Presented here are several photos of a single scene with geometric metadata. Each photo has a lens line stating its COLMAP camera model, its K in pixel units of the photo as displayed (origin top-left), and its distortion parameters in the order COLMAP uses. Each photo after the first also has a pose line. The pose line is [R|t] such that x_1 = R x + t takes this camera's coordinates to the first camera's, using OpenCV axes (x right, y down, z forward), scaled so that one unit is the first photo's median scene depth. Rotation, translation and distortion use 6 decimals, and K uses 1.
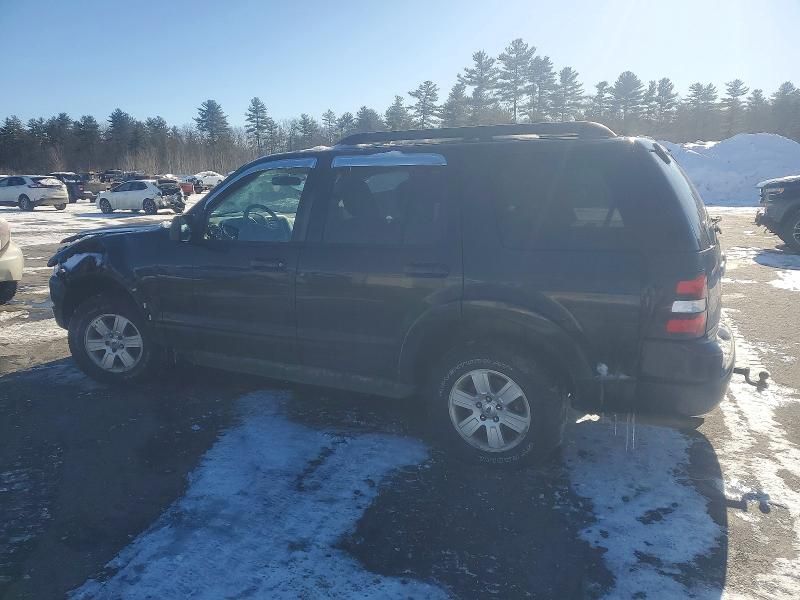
lens RADIAL K [[616.4, 0, 402.7], [0, 616.4, 298.9], [0, 0, 1]] dist [0.030619, -0.011250]
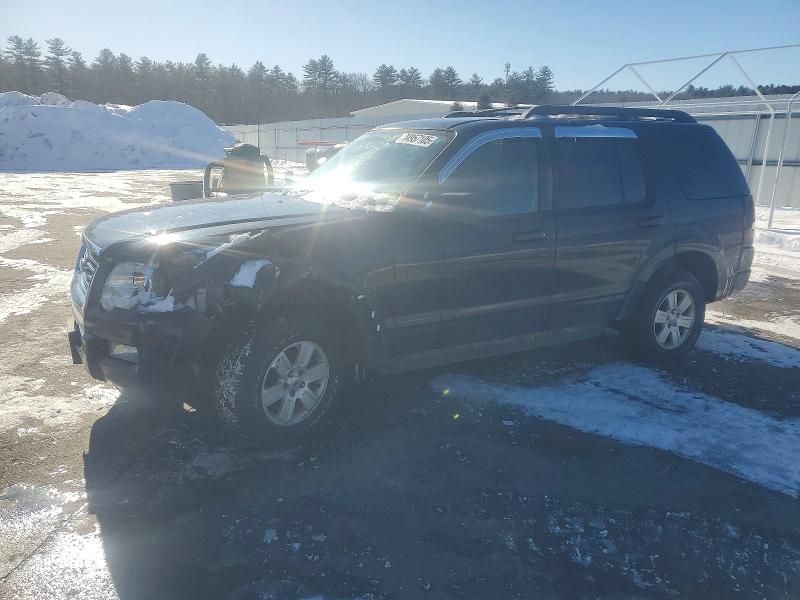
lens RADIAL K [[616.4, 0, 394.1], [0, 616.4, 305.5], [0, 0, 1]] dist [0.030619, -0.011250]
pose [[0.569050, -0.198684, 0.797939, -0.149947], [0.144877, 0.979416, 0.140552, -0.015503], [-0.809440, 0.035622, 0.586122, 0.078584]]
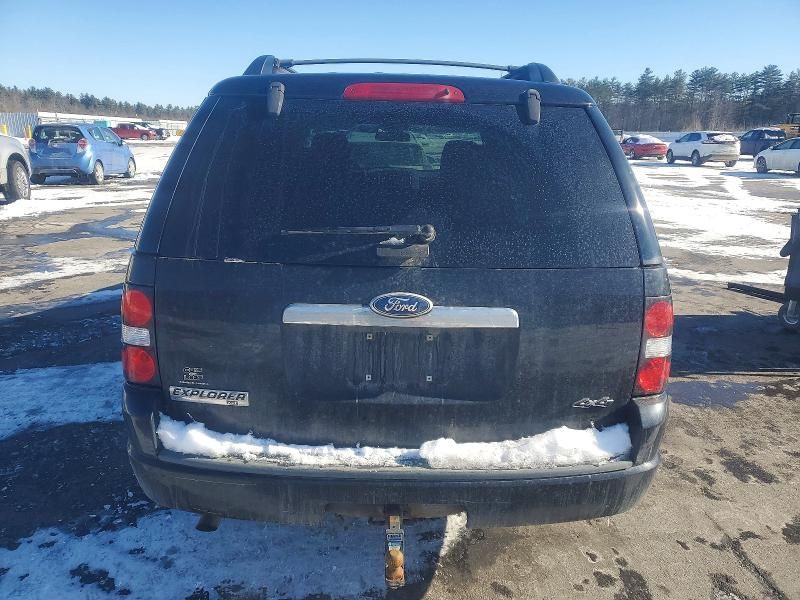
lens RADIAL K [[616.4, 0, 399.1], [0, 616.4, 295.1], [0, 0, 1]] dist [0.030619, -0.011250]
pose [[0.462540, 0.239580, -0.853615, 0.113991], [-0.186953, 0.967505, 0.170243, -0.019177], [0.866664, 0.080841, 0.492300, 0.090208]]
